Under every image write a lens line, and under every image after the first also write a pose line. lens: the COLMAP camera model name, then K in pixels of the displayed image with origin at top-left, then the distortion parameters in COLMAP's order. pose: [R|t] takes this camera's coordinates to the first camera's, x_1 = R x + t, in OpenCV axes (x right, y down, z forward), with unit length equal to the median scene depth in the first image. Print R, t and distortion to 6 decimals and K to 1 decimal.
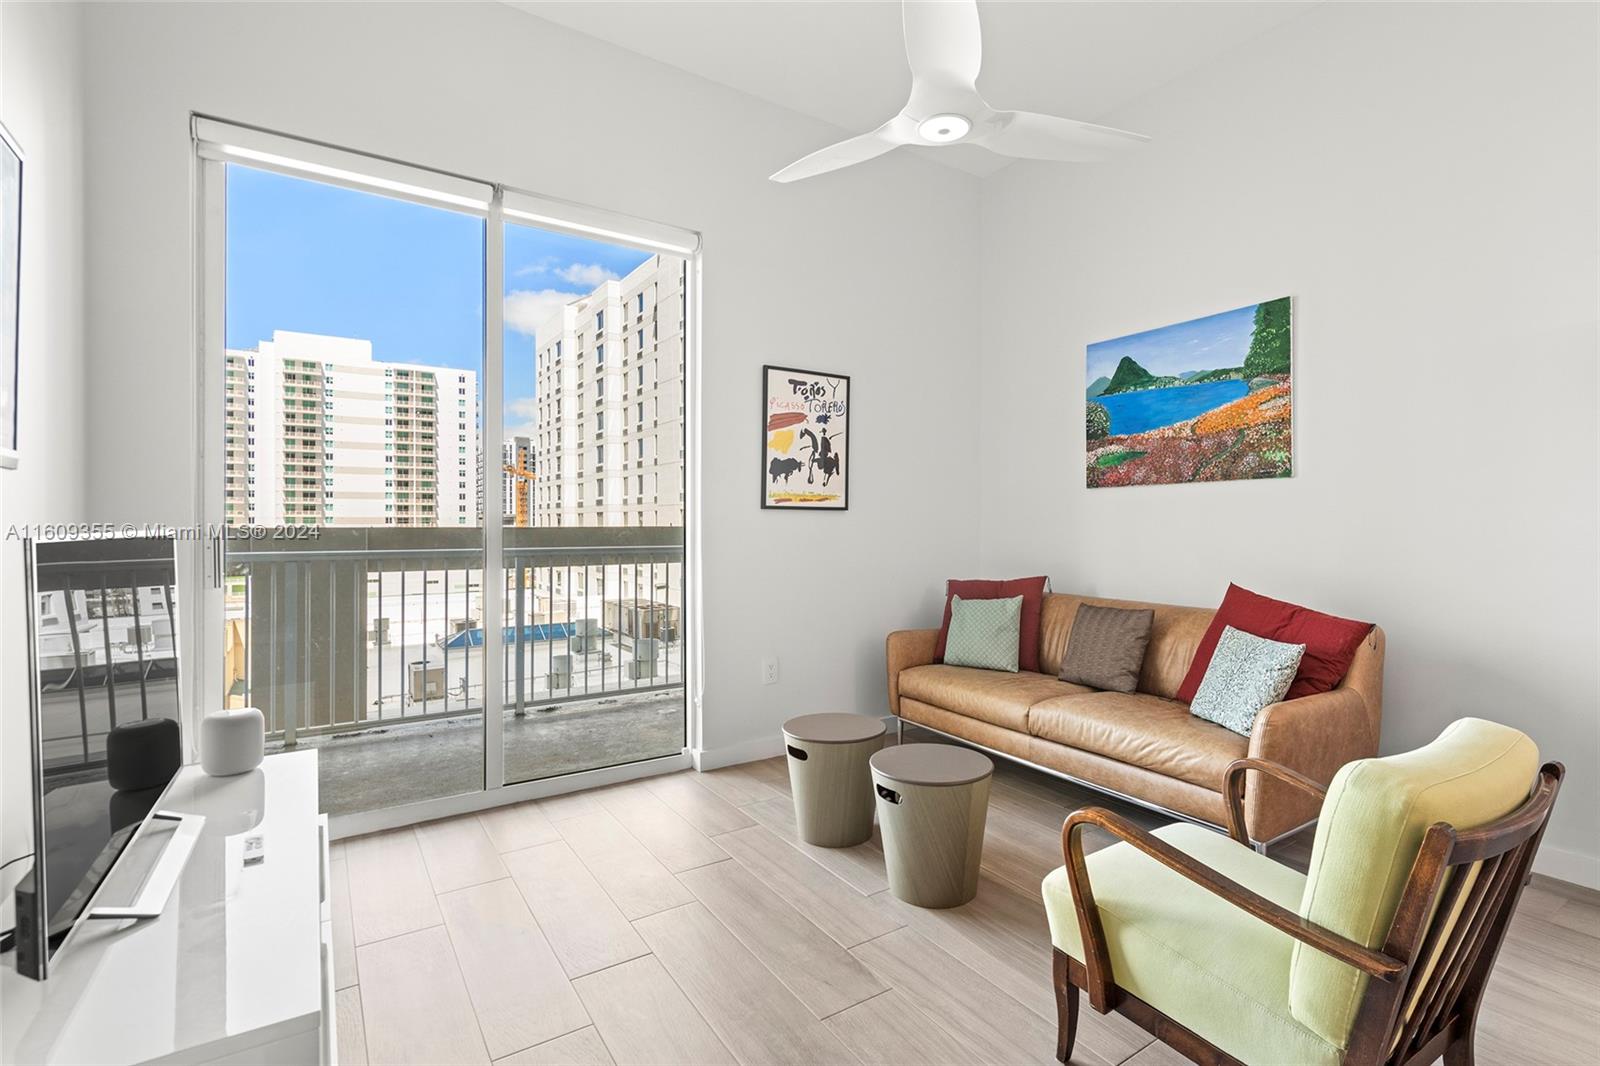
lens RADIAL K [[767.8, 0, 829.8], [0, 767.8, 521.9], [0, 0, 1]] dist [0.014505, -0.001297]
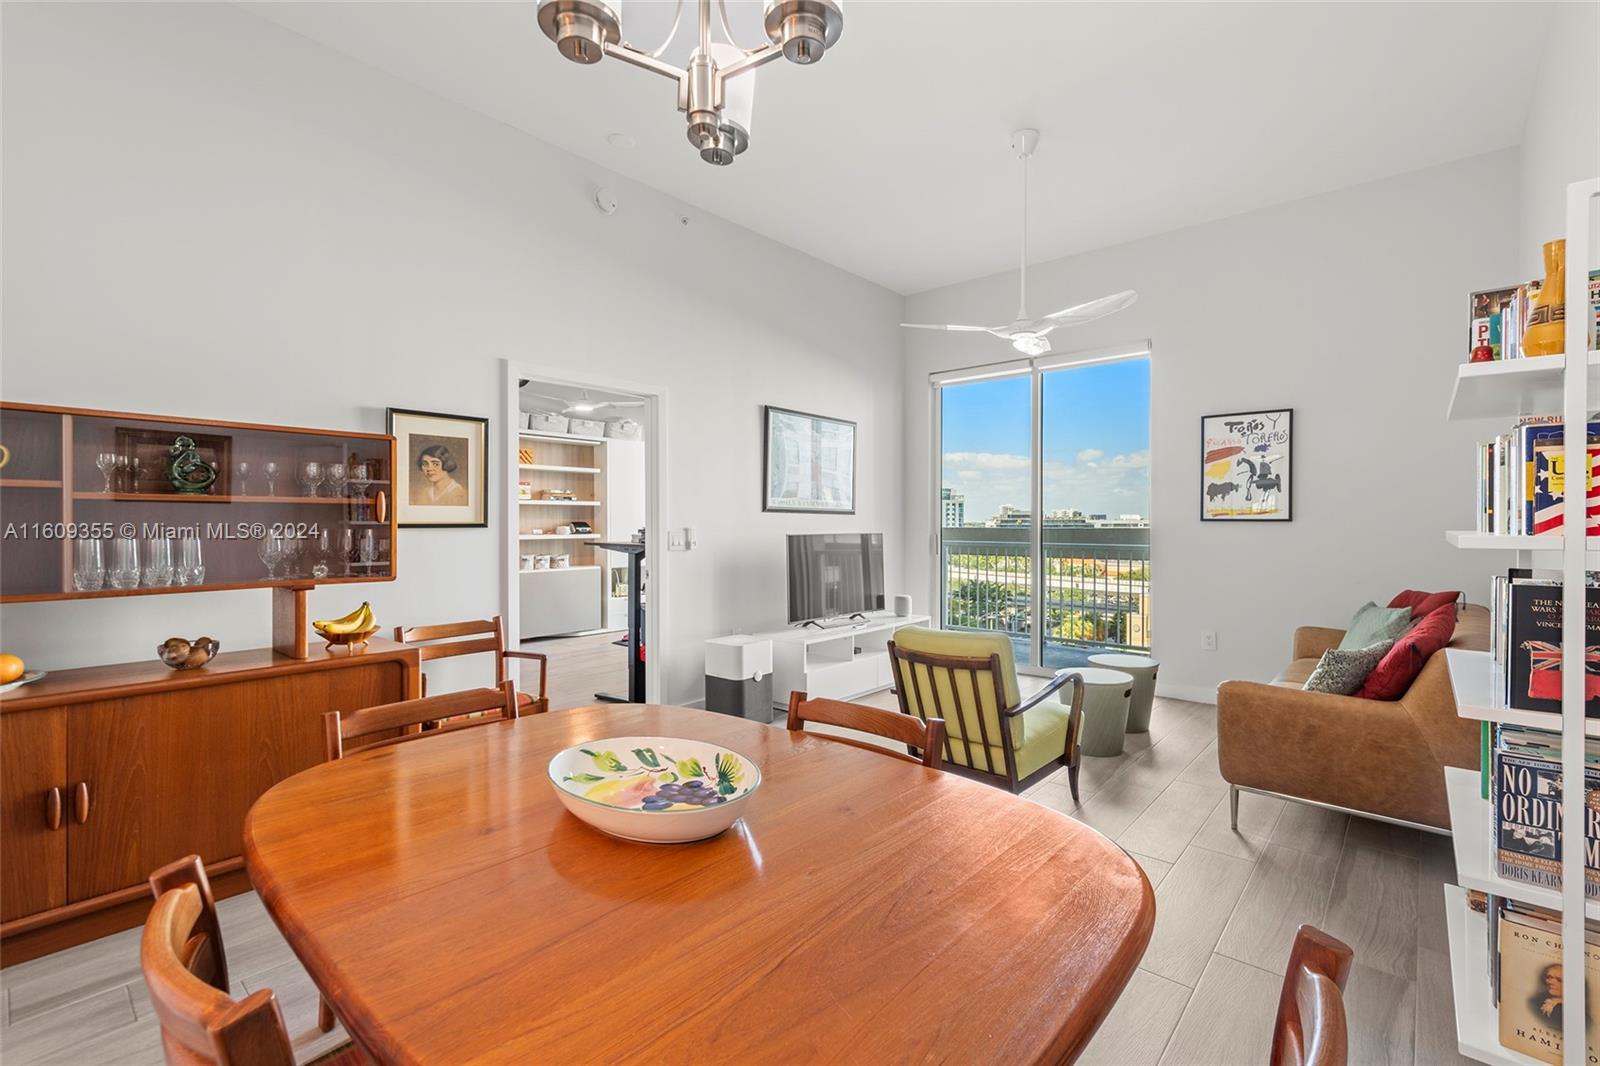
lens RADIAL K [[703.0, 0, 824.8], [0, 703.0, 527.3], [0, 0, 1]] dist [0.011957, -0.006854]
pose [[0.267250, 0.008334, -0.963591, 0.925908], [0.001059, 0.999959, 0.008942, -0.017554], [0.963627, -0.003410, 0.267231, 0.014569]]
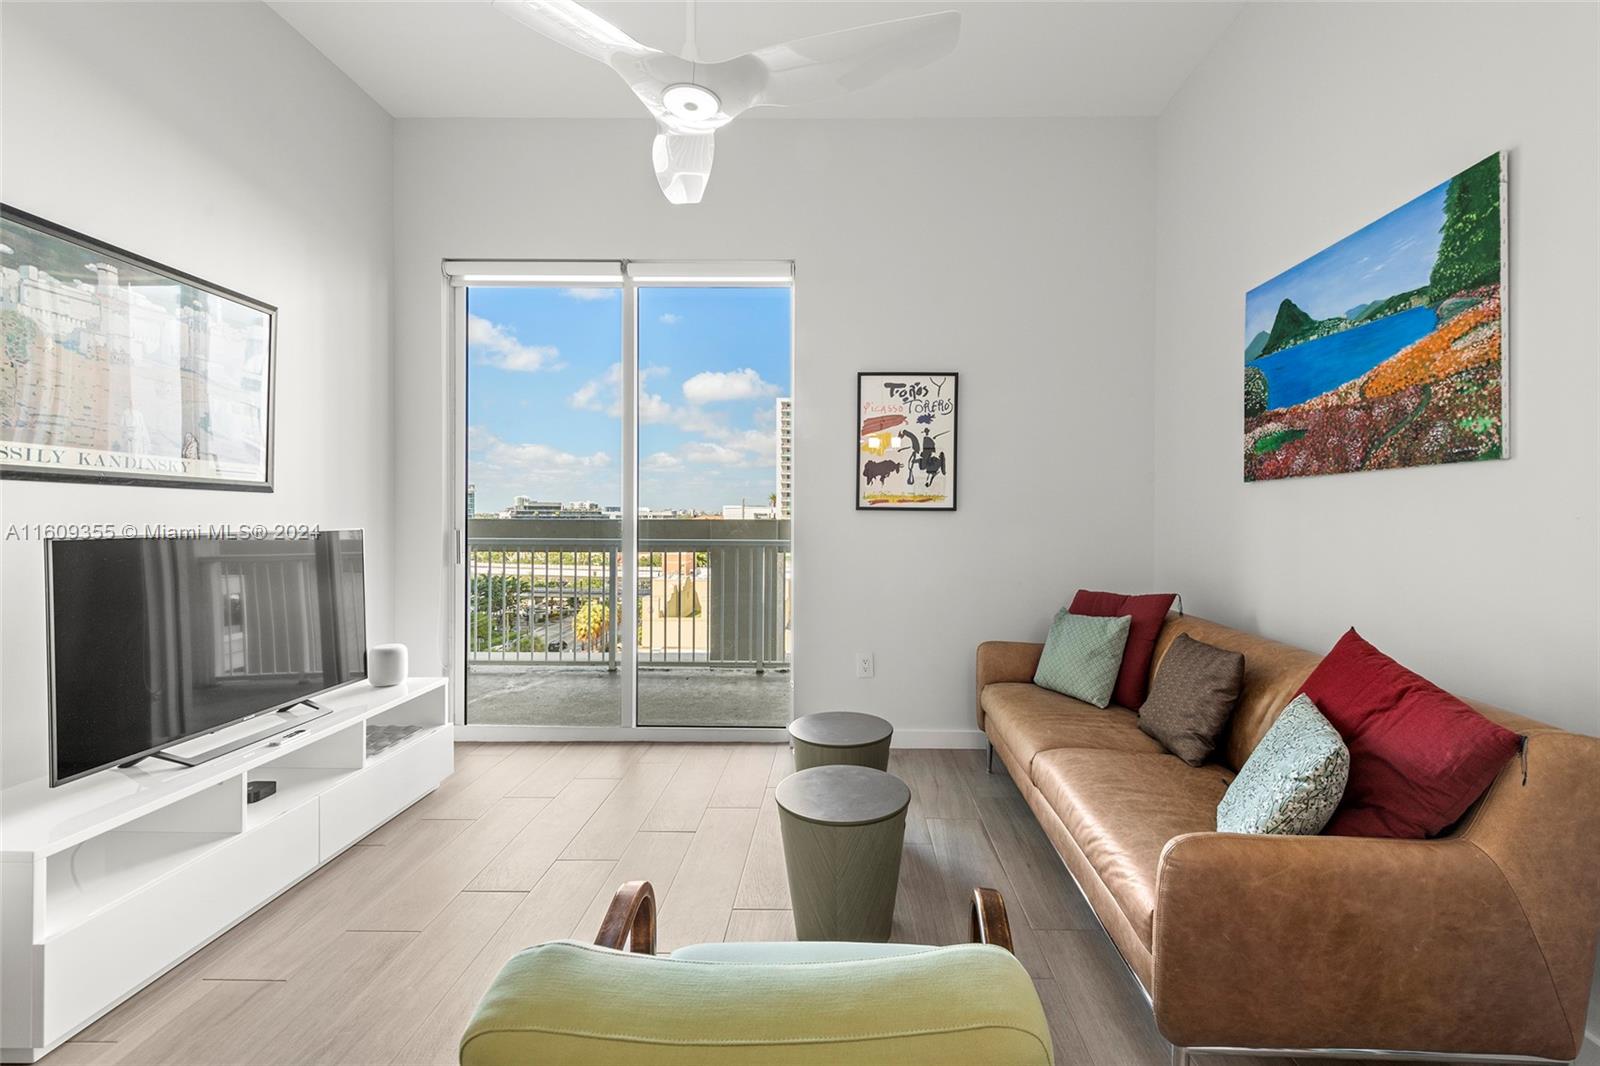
lens RADIAL K [[654.1, 0, 826.0], [0, 654.1, 519.1], [0, 0, 1]] dist [0.021268, -0.009850]
pose [[0.817747, 0.008286, -0.575518, 0.383891], [-0.004118, 0.999955, 0.008545, -0.011733], [0.575563, -0.004618, 0.817744, 0.239633]]
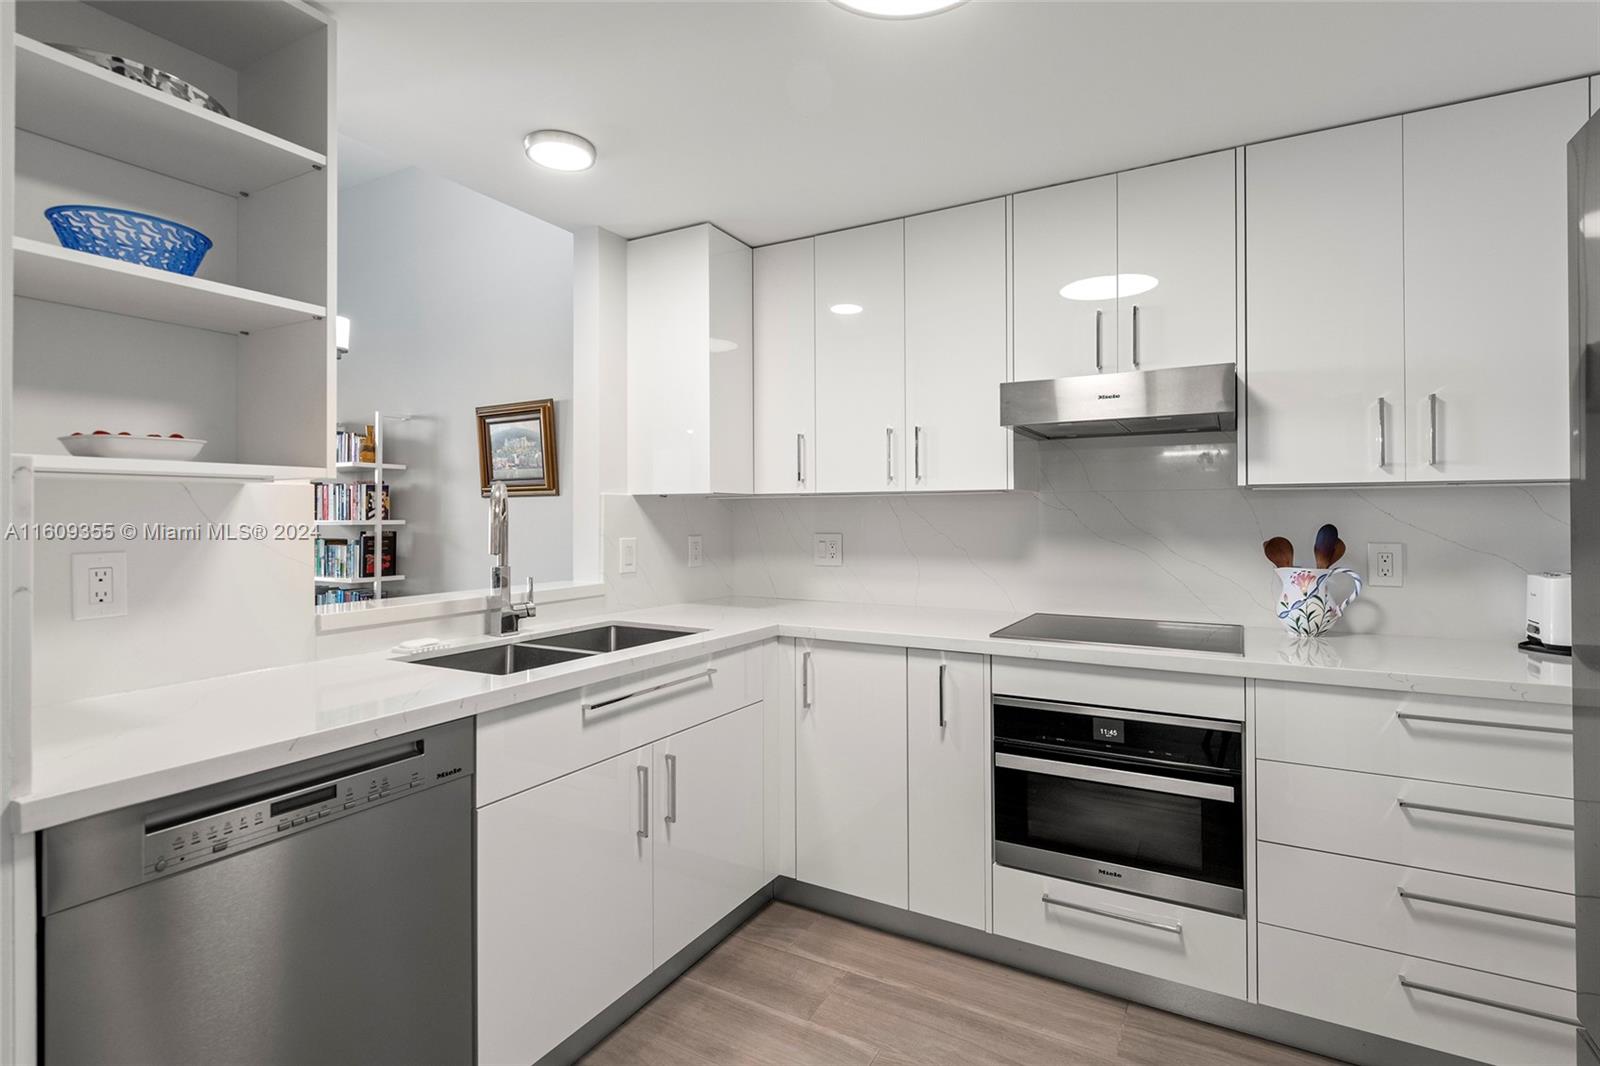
lens RADIAL K [[751.1, 0, 830.5], [0, 751.1, 511.5], [0, 0, 1]] dist [0.002996, -0.001203]
pose [[0.887623, 0.005781, 0.460535, 0.789824], [-0.002677, 0.999969, -0.007393, -0.017037], [-0.460563, 0.005329, 0.887611, -0.828992]]
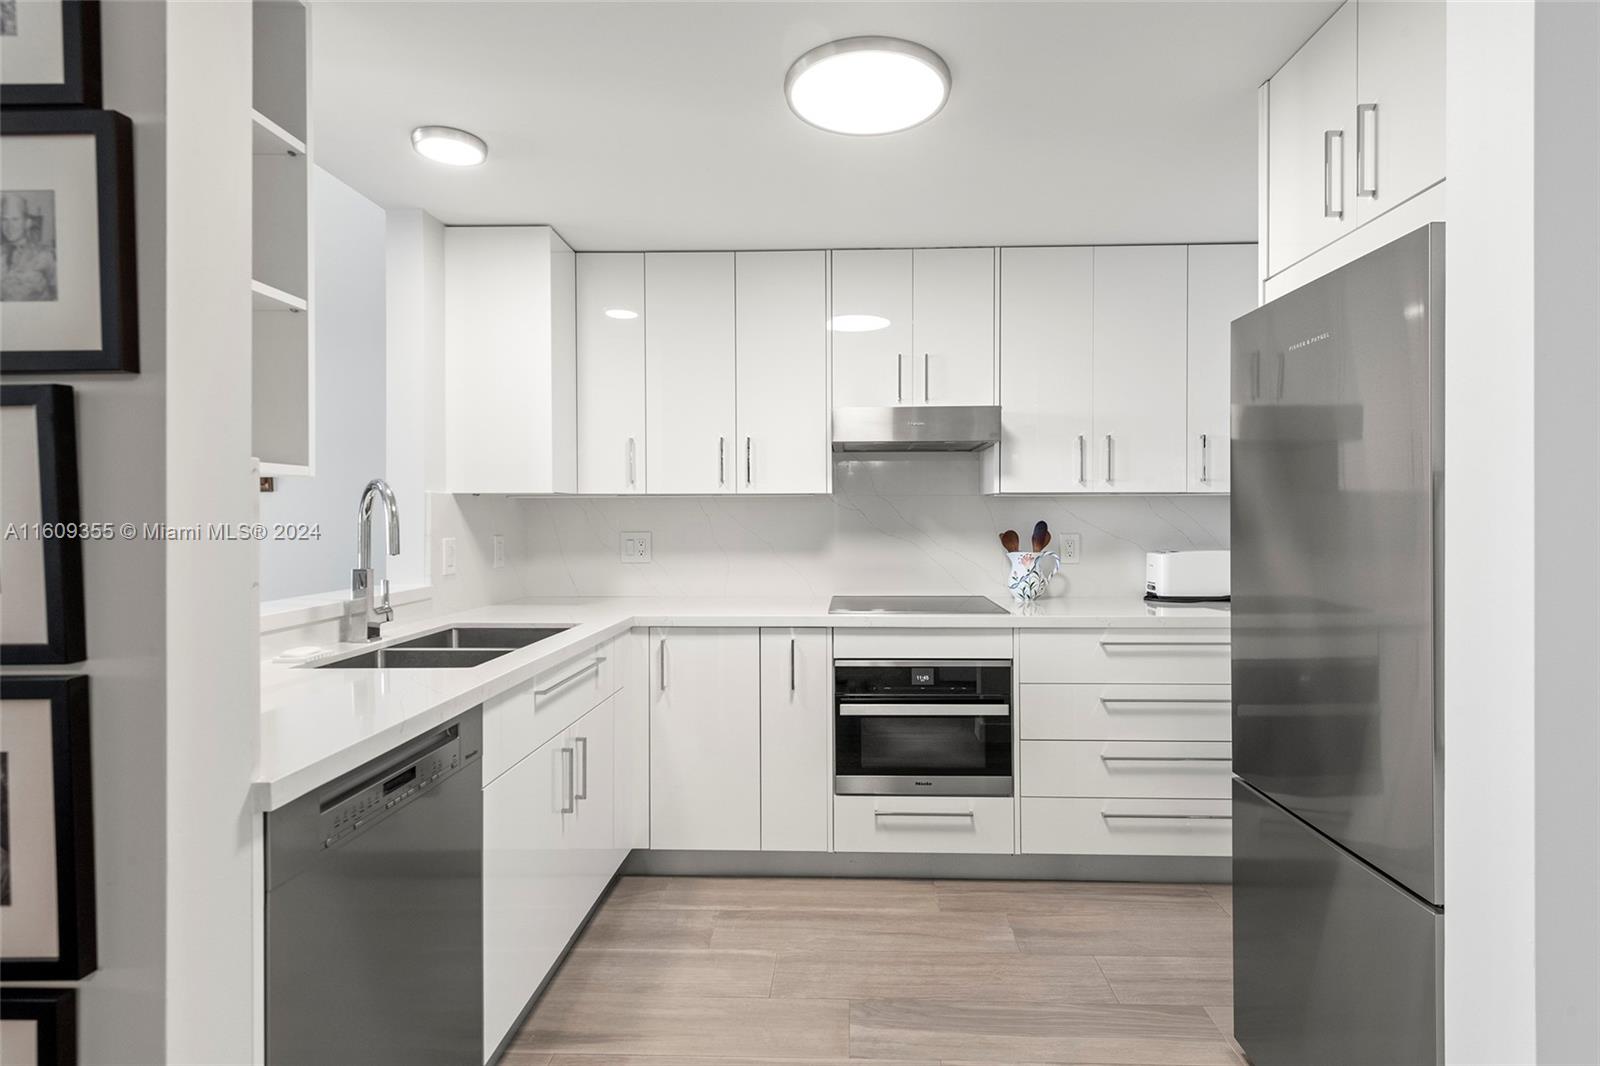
lens RADIAL K [[800.8, 0, 823.3], [0, 800.8, 517.5], [0, 0, 1]] dist [0.020882, -0.000551]
pose [[0.586900, 0.000334, 0.809659, 0.564400], [-0.001243, 0.999999, 0.000488, -0.016377], [-0.809658, -0.001292, 0.586900, -0.814425]]
